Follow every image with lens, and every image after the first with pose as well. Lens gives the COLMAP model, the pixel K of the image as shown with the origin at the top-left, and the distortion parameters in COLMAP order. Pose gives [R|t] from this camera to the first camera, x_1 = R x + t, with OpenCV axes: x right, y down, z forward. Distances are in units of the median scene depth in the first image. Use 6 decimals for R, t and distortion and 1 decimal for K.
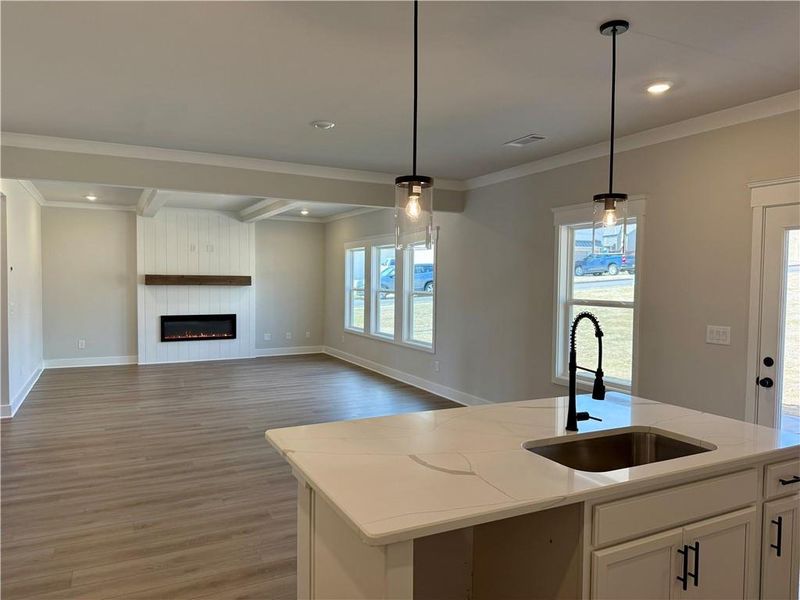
lens RADIAL K [[568.1, 0, 383.9], [0, 568.1, 302.7], [0, 0, 1]] dist [0.007194, 0.001102]
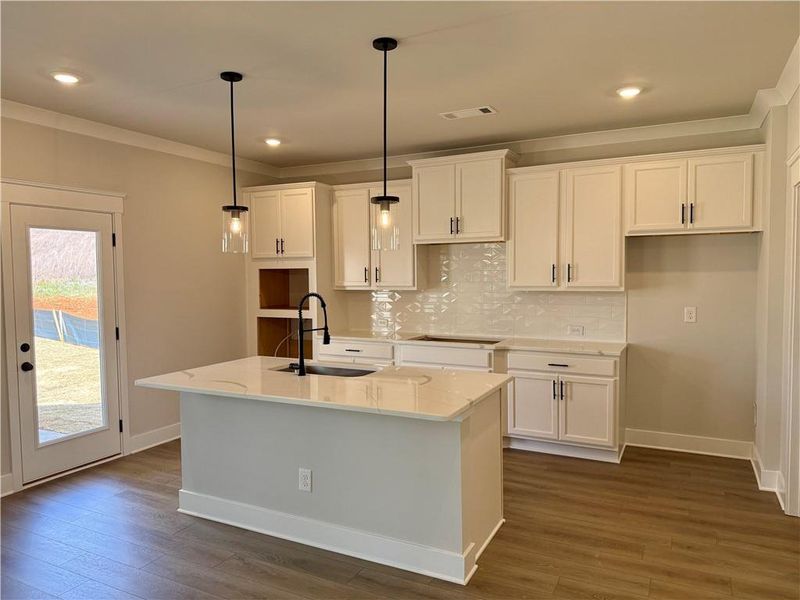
lens RADIAL K [[559.6, 0, 400.0], [0, 559.6, 300.0], [0, 0, 1]] dist [-0.008311, -0.003801]
pose [[-0.603391, -0.044689, 0.796192, -0.350358], [0.037732, 0.995710, 0.084483, -0.029347], [-0.796552, 0.081018, -0.599116, 0.608172]]
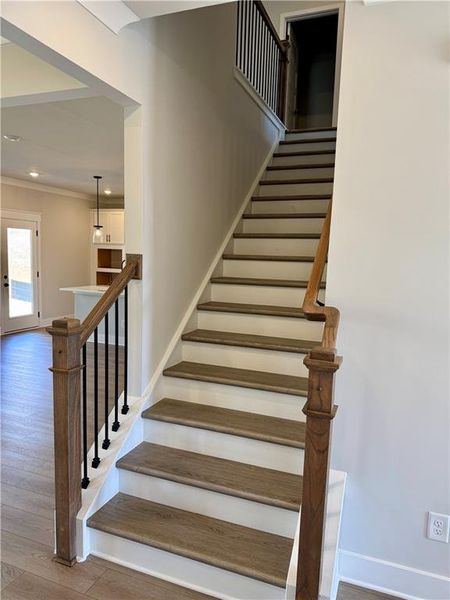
lens RADIAL K [[426.1, 0, 225.0], [0, 426.1, 300.0], [0, 0, 1]] dist [0.007194, 0.001102]
pose [[-0.677489, -0.107551, 0.727627, -0.864489], [-0.005061, 0.989910, 0.141607, -0.045906], [-0.735515, 0.092255, -0.671198, 0.918544]]
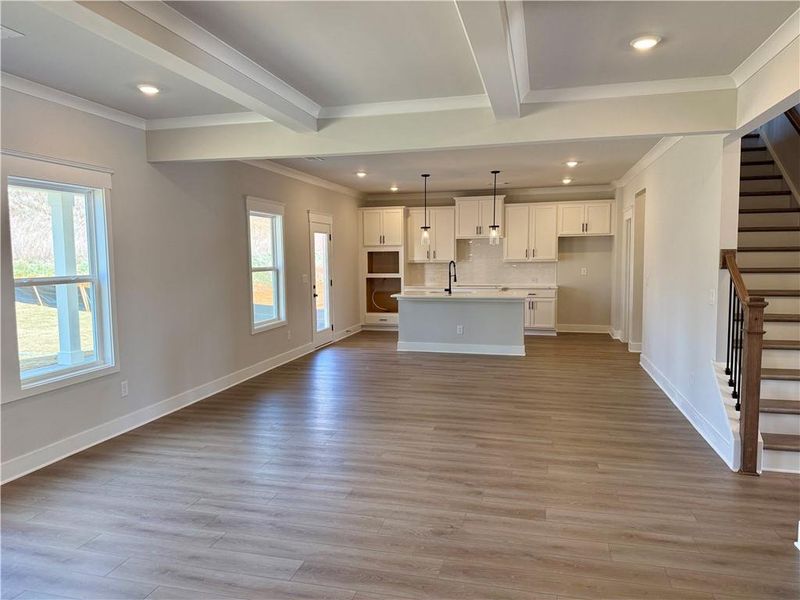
lens RADIAL K [[568.1, 0, 383.9], [0, 568.1, 302.7], [0, 0, 1]] dist [0.007194, 0.001102]
pose [[-0.746897, -0.059281, 0.662291, -0.667017], [0.031886, 0.991679, 0.124724, -0.070787], [-0.664174, 0.114274, -0.738792, 1.494316]]
